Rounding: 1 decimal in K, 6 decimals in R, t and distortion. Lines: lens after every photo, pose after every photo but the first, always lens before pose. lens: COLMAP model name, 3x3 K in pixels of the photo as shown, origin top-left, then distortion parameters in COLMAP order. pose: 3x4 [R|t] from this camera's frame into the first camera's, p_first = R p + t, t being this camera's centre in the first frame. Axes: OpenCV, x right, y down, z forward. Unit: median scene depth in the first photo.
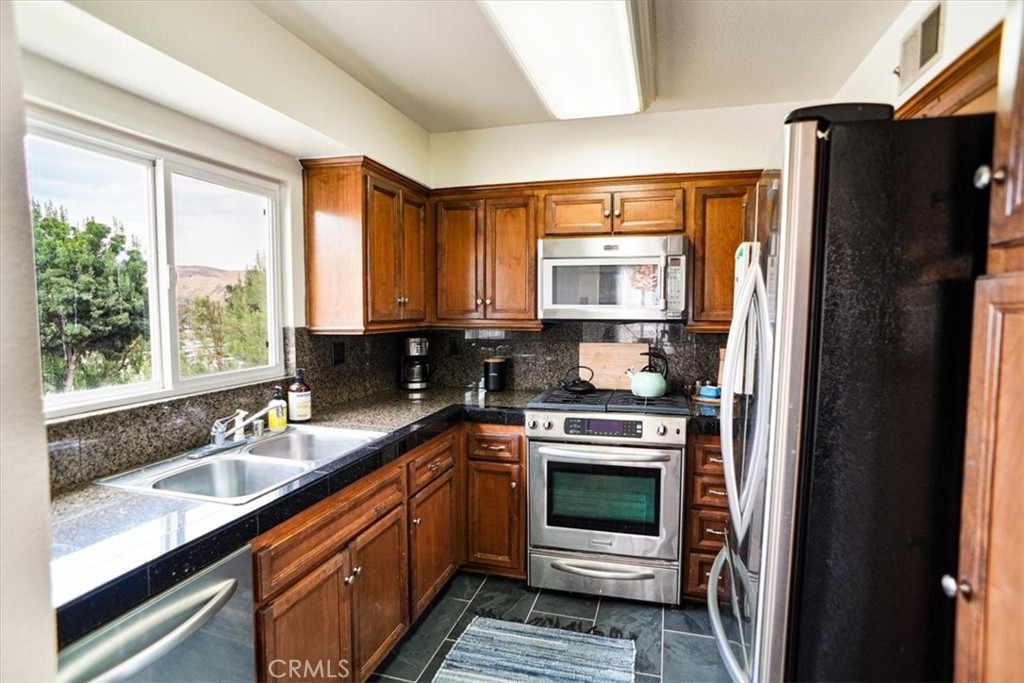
lens RADIAL K [[548.5, 0, 512.2], [0, 548.5, 349.7], [0, 0, 1]] dist [-0.036788, 0.000379]
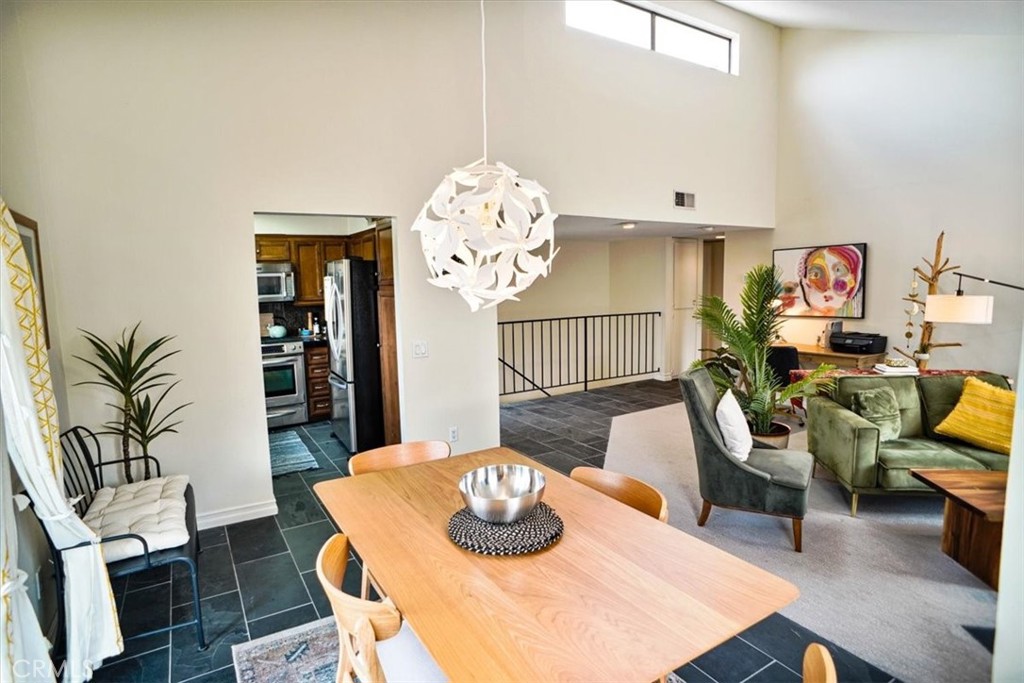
lens RADIAL K [[548.5, 0, 513.7], [0, 548.5, 342.0], [0, 0, 1]] dist [-0.036788, 0.000379]
pose [[0.677026, -0.105255, 0.728394, -0.778069], [0.073140, 0.994443, 0.075718, 0.013930], [-0.732316, 0.002012, 0.680962, -1.273391]]
